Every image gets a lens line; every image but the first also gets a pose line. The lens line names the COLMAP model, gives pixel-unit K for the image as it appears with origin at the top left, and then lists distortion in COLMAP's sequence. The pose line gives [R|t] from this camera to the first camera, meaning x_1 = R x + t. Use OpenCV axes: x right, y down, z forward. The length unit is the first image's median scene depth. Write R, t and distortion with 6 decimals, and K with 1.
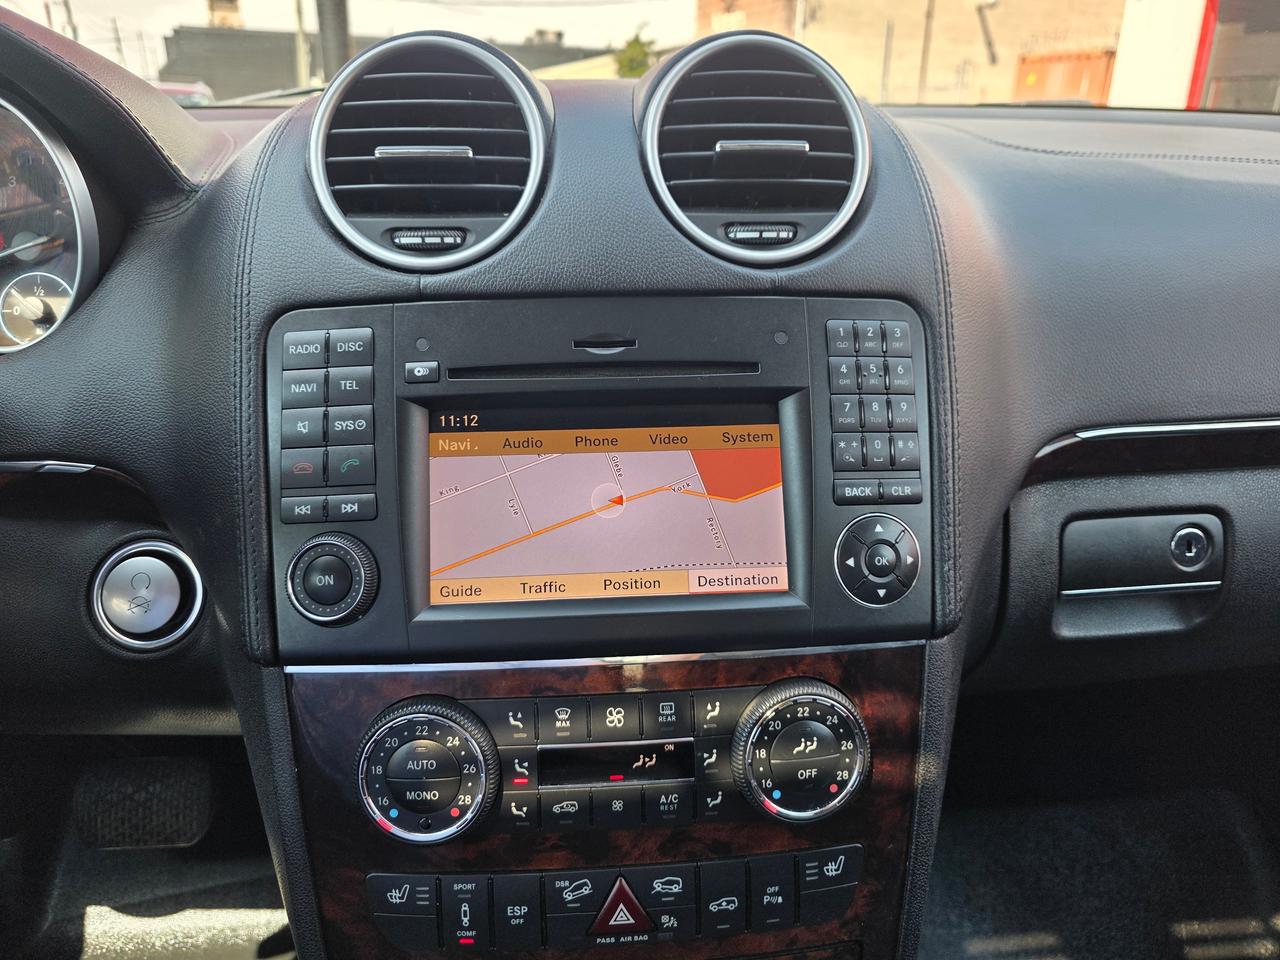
lens RADIAL K [[880.6, 0, 640.0], [0, 880.6, 480.0], [0, 0, 1]] dist [0.053225, -0.051665]
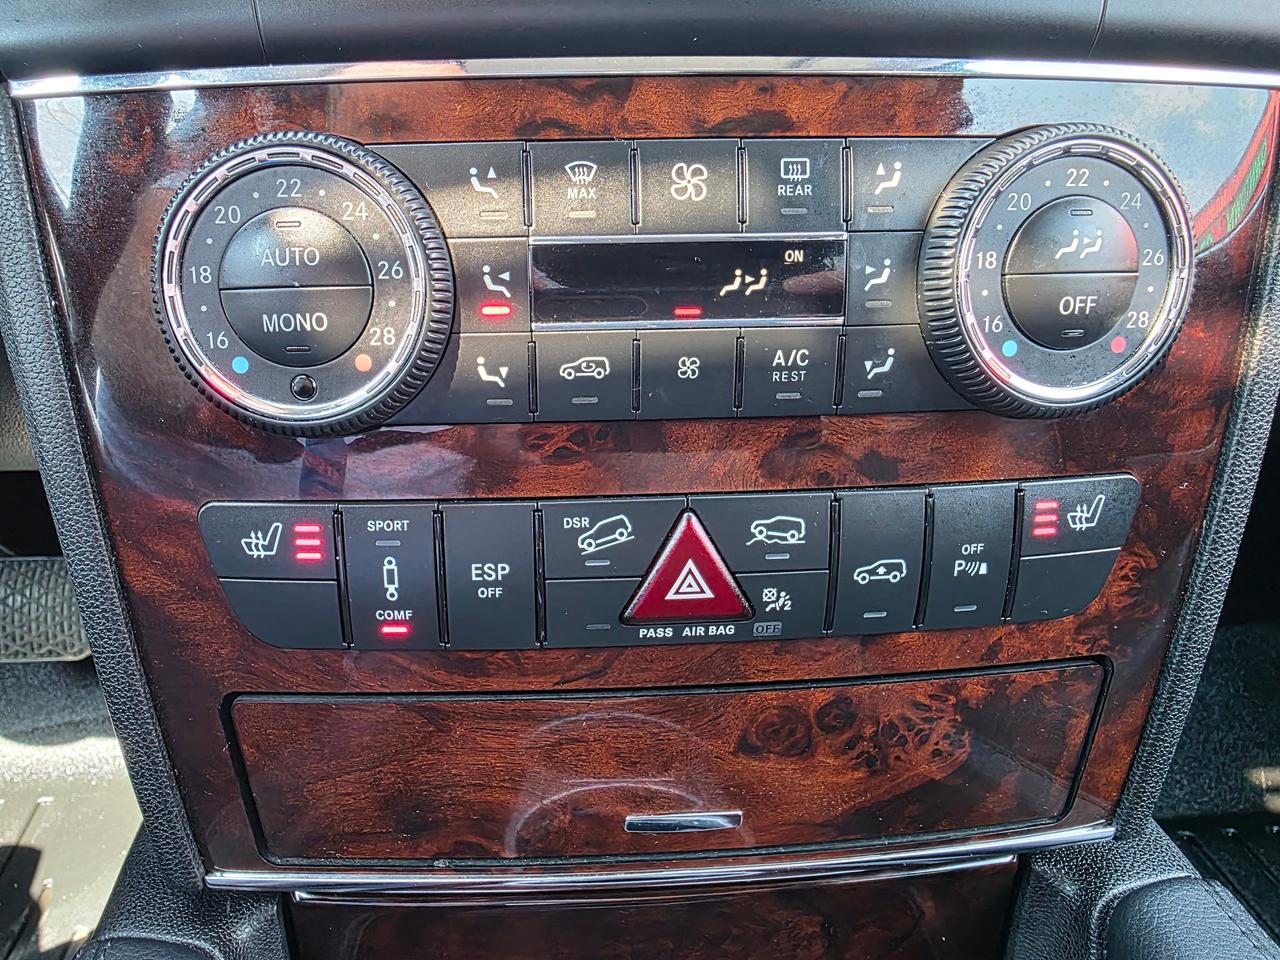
lens RADIAL K [[889.6, 0, 570.8], [0, 889.6, 486.3], [0, 0, 1]] dist [0.028417, 0.000990]
pose [[0.999909, 0.007930, -0.010901, -0.085117], [-0.006507, 0.992153, 0.124862, 0.368570], [0.011805, -0.124779, 0.992114, 0.488162]]
